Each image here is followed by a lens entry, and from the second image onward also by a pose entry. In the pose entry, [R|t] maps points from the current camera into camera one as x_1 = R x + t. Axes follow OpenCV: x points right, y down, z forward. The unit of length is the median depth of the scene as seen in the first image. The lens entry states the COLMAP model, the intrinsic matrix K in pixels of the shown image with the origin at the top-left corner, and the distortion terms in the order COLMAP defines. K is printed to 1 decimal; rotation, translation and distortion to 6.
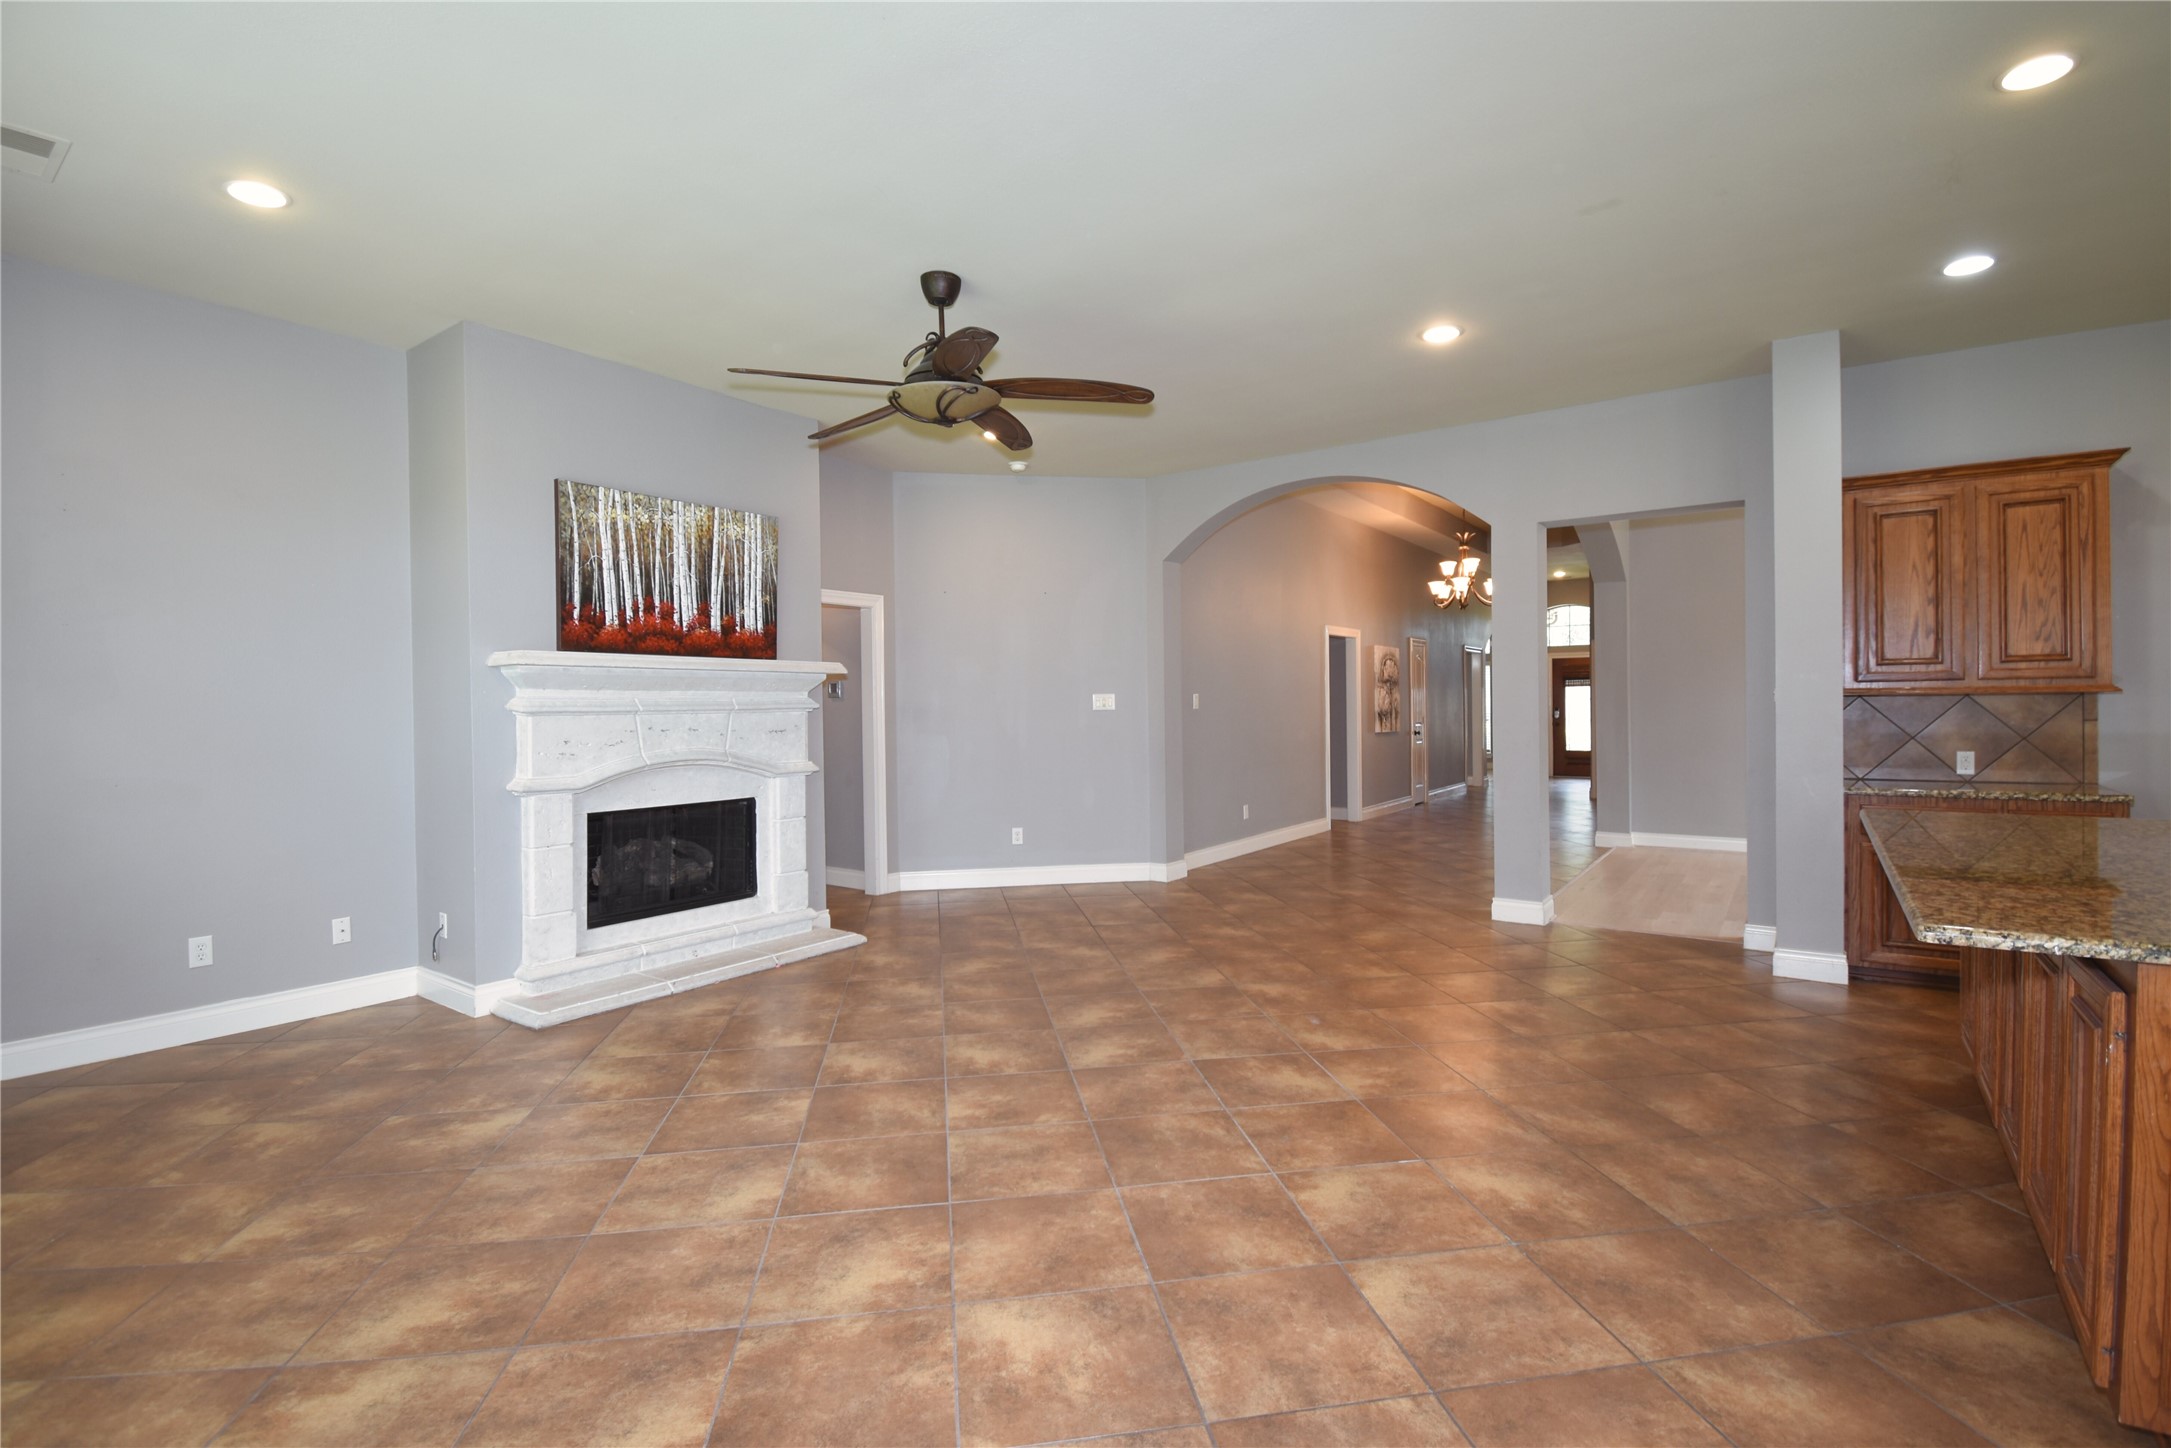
lens RADIAL K [[978.8, 0, 1089.8], [0, 978.8, 711.1], [0, 0, 1]] dist [0.028574, -0.031848]
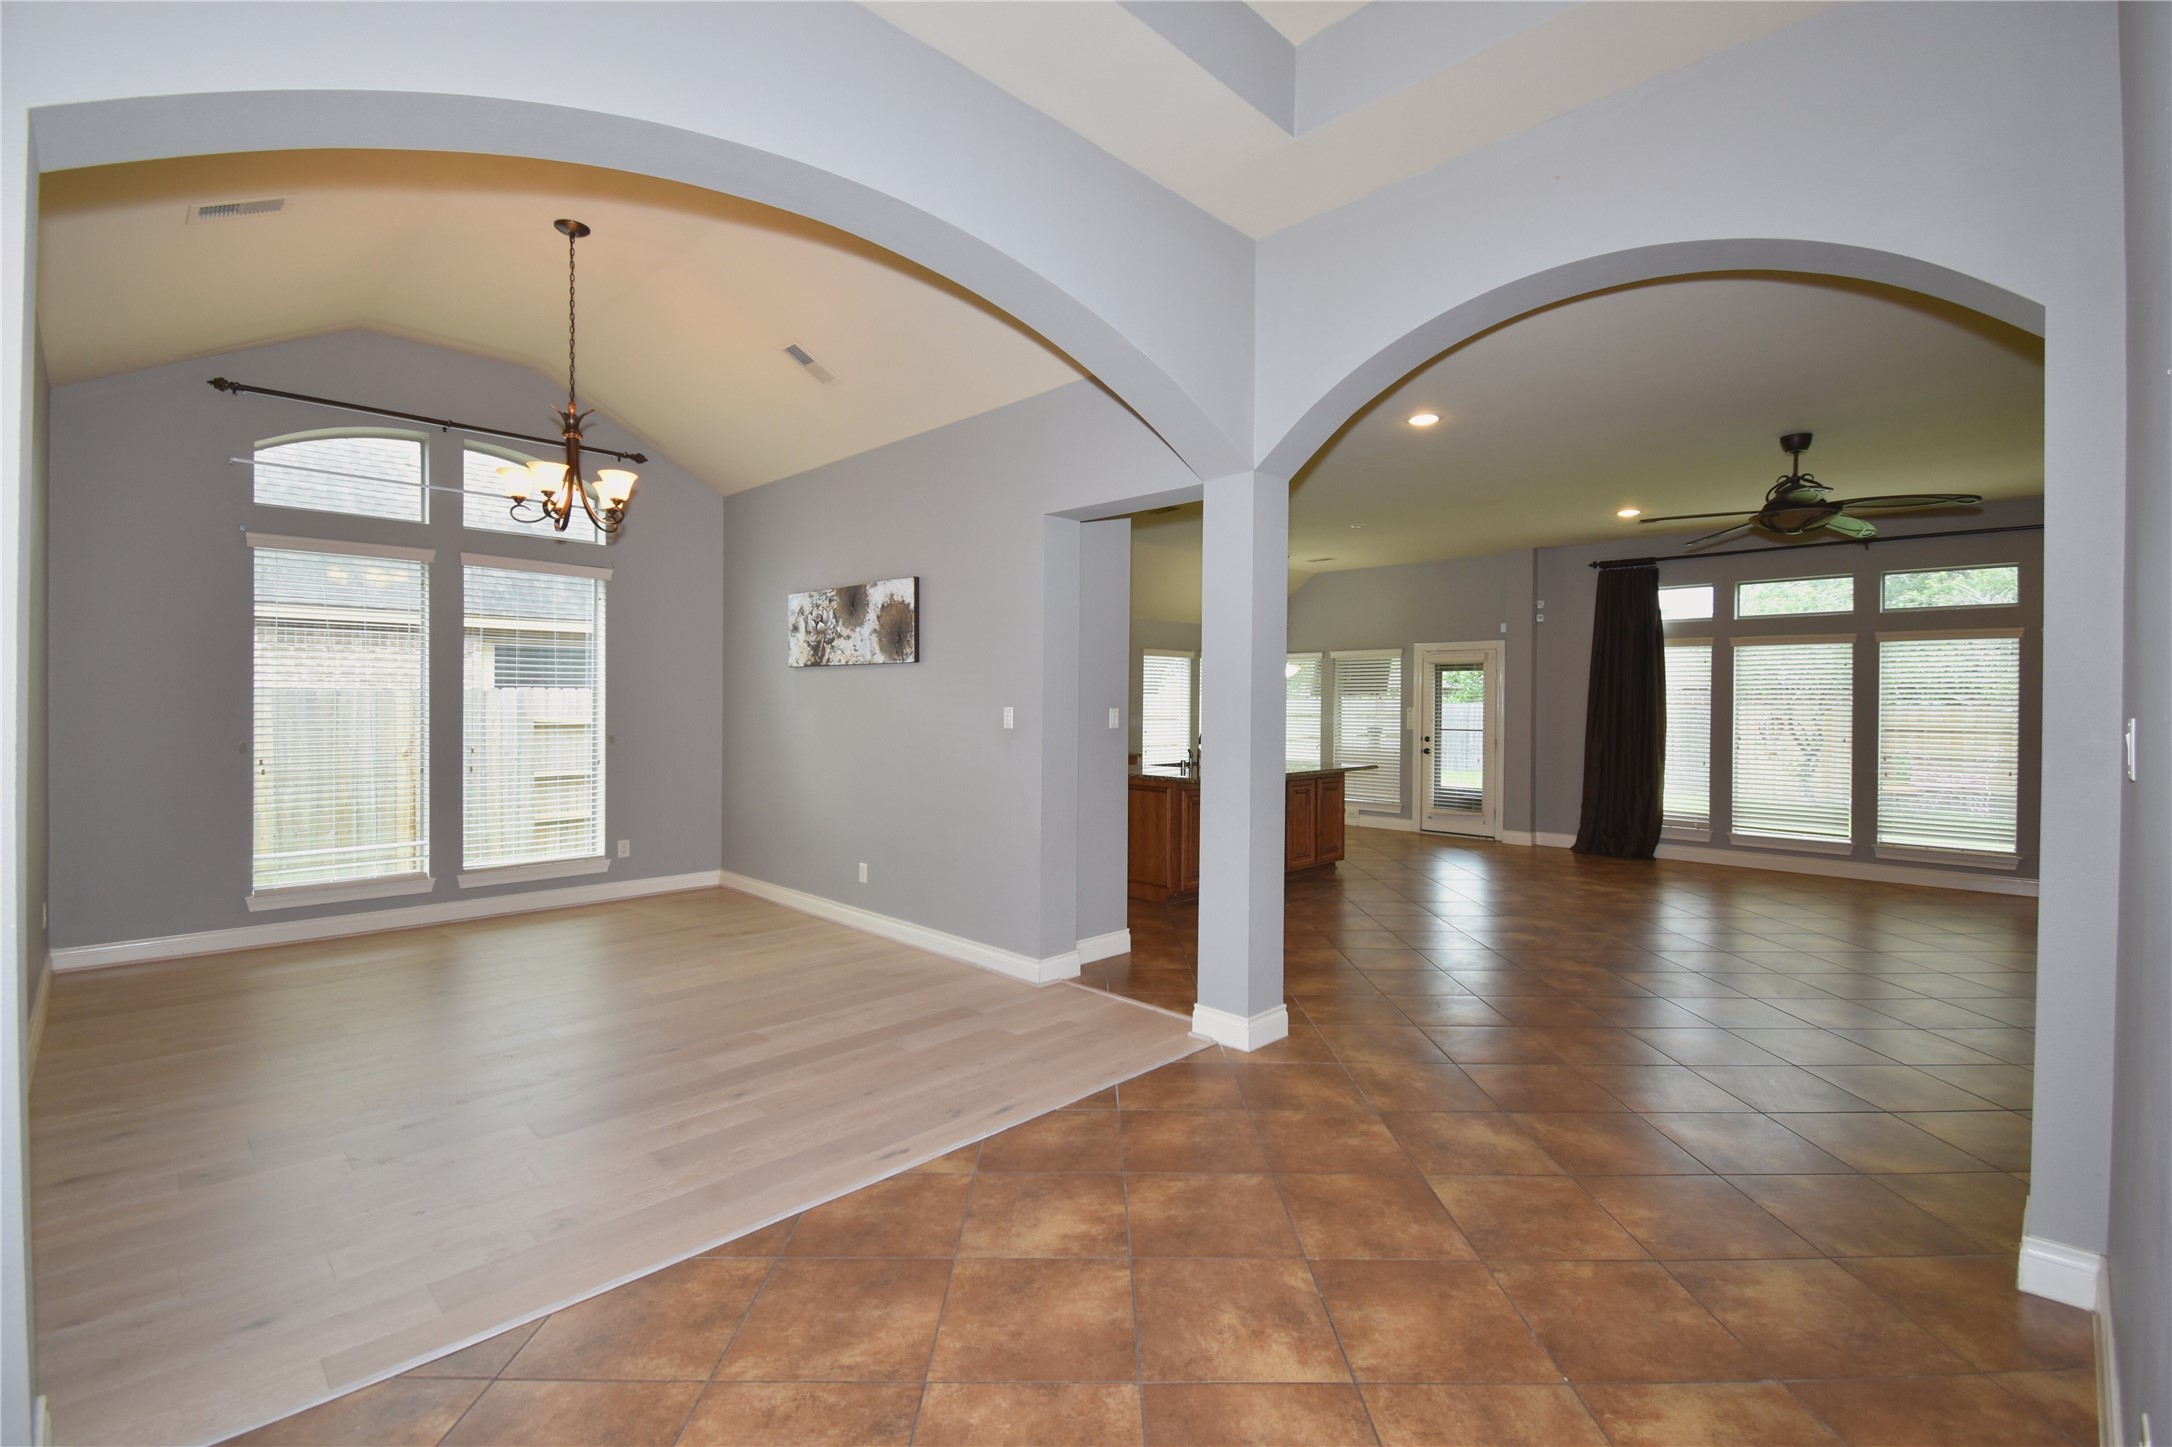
lens RADIAL K [[952.9, 0, 1094.0], [0, 952.9, 710.4], [0, 0, 1]] dist [0.028739, -0.029808]
pose [[-0.987140, 0.003325, 0.159823, 0.548362], [0.005505, 0.999898, 0.013200, -0.043144], [-0.159763, 0.013910, -0.987057, 2.159457]]
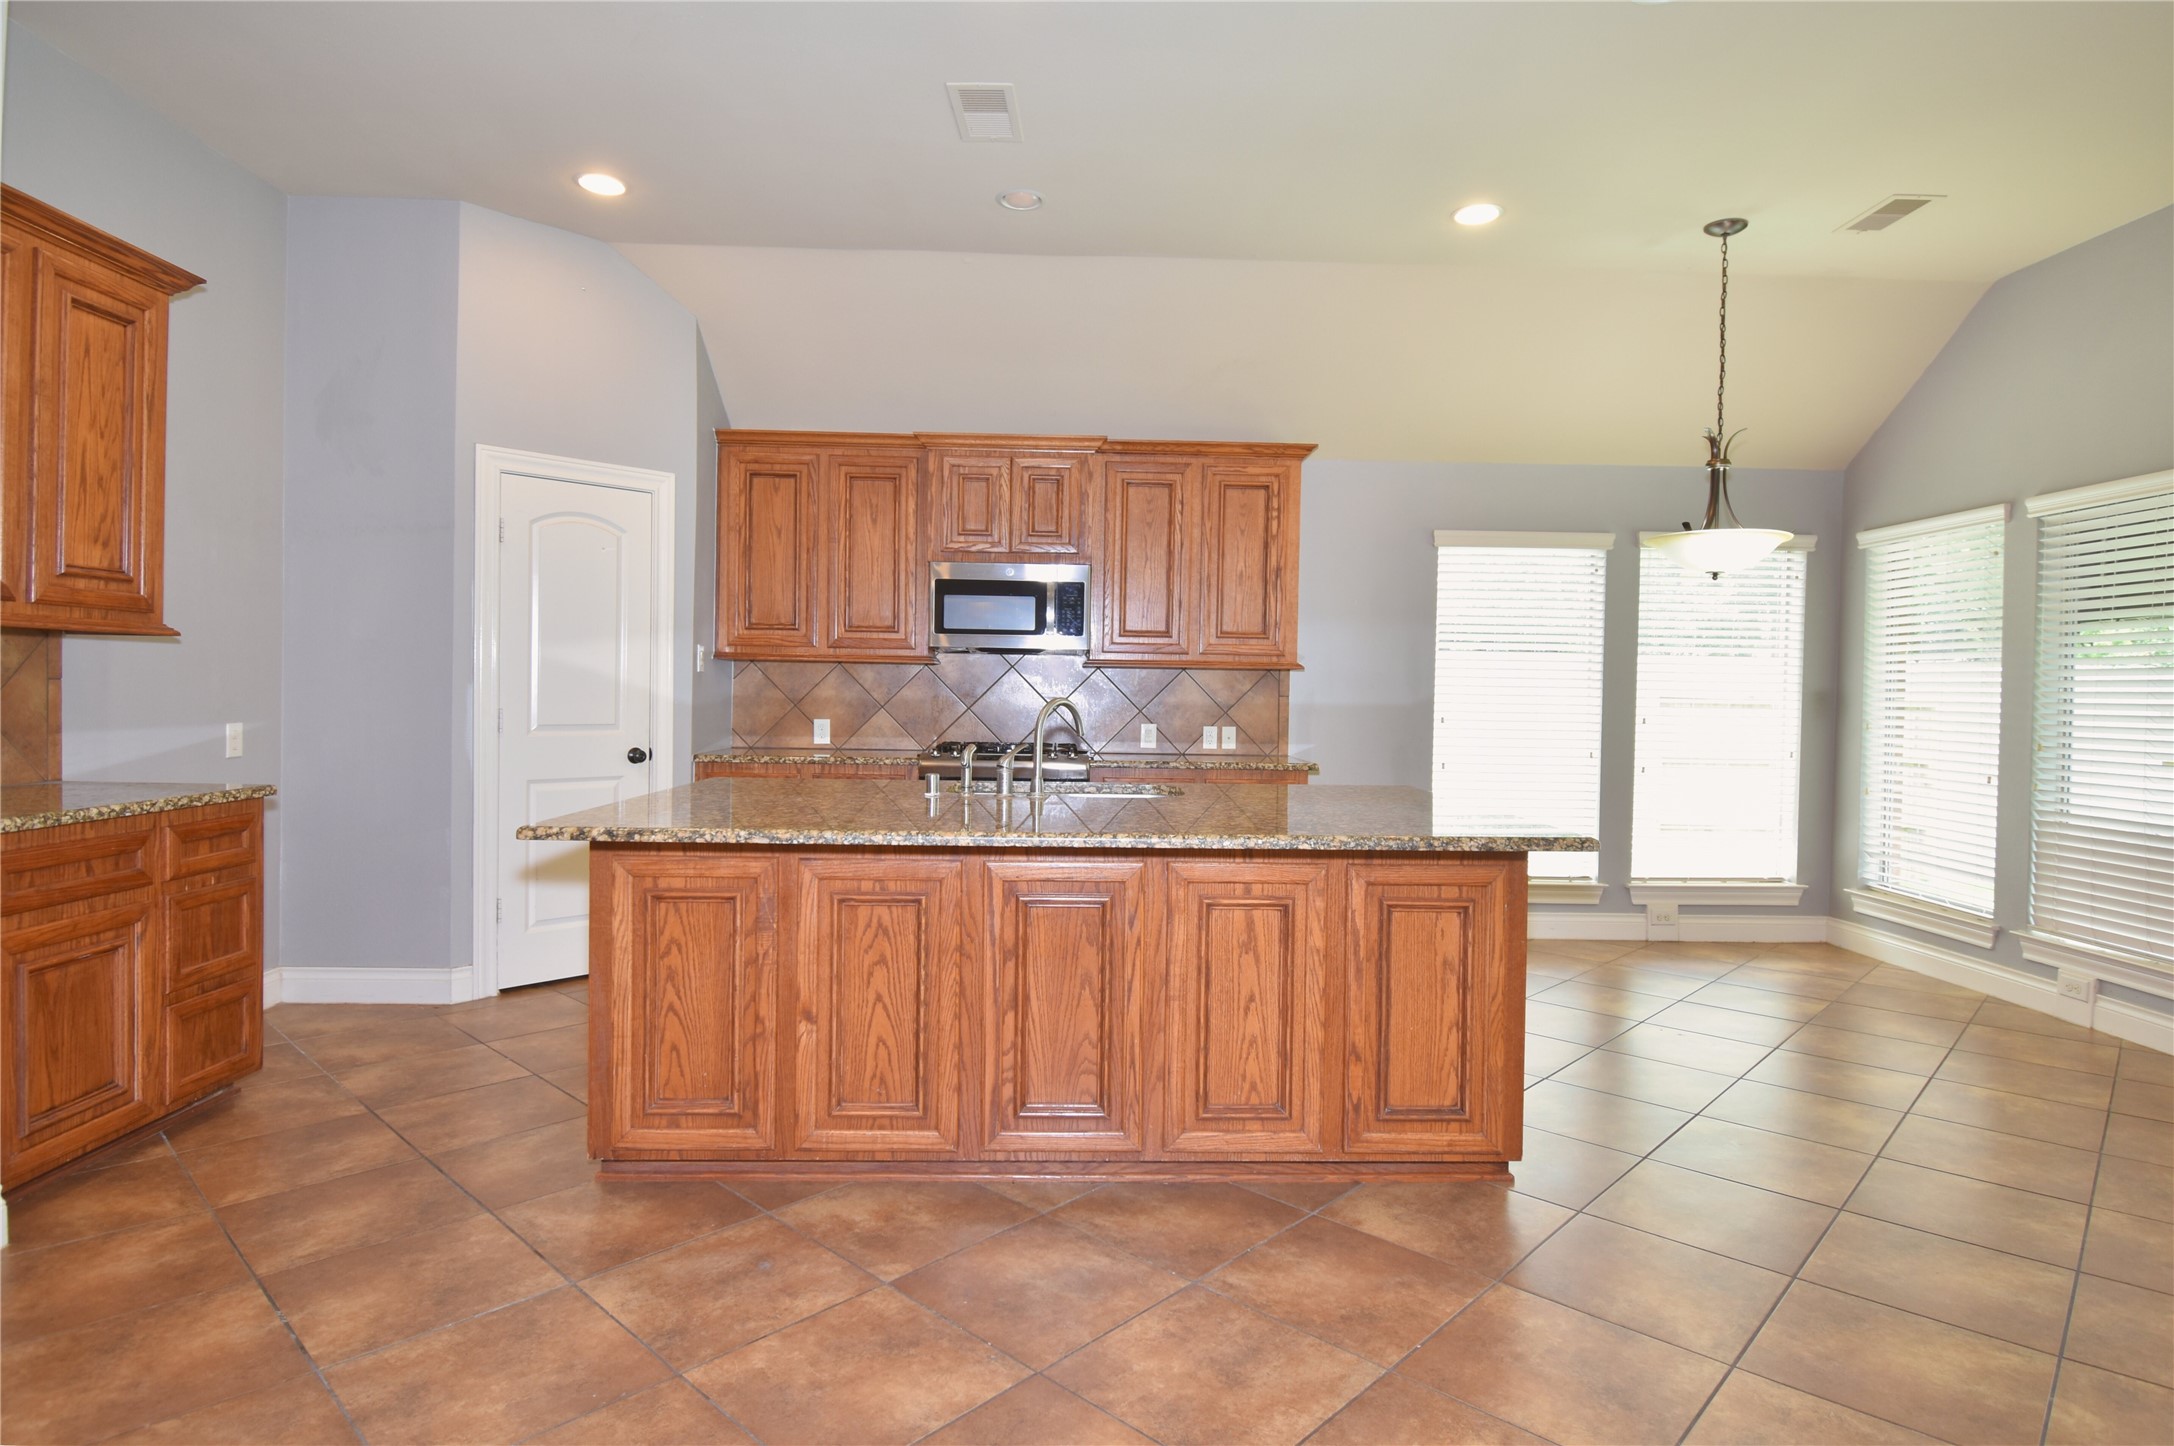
lens RADIAL K [[1164.8, 0, 1098.1], [0, 1164.8, 710.0], [0, 0, 1]] dist [0.002771, -0.014236]
pose [[-0.611430, -0.011832, 0.791210, 0.031851], [-0.004450, 0.999924, 0.011514, 0.017212], [-0.791286, 0.003519, -0.611436, 0.894068]]
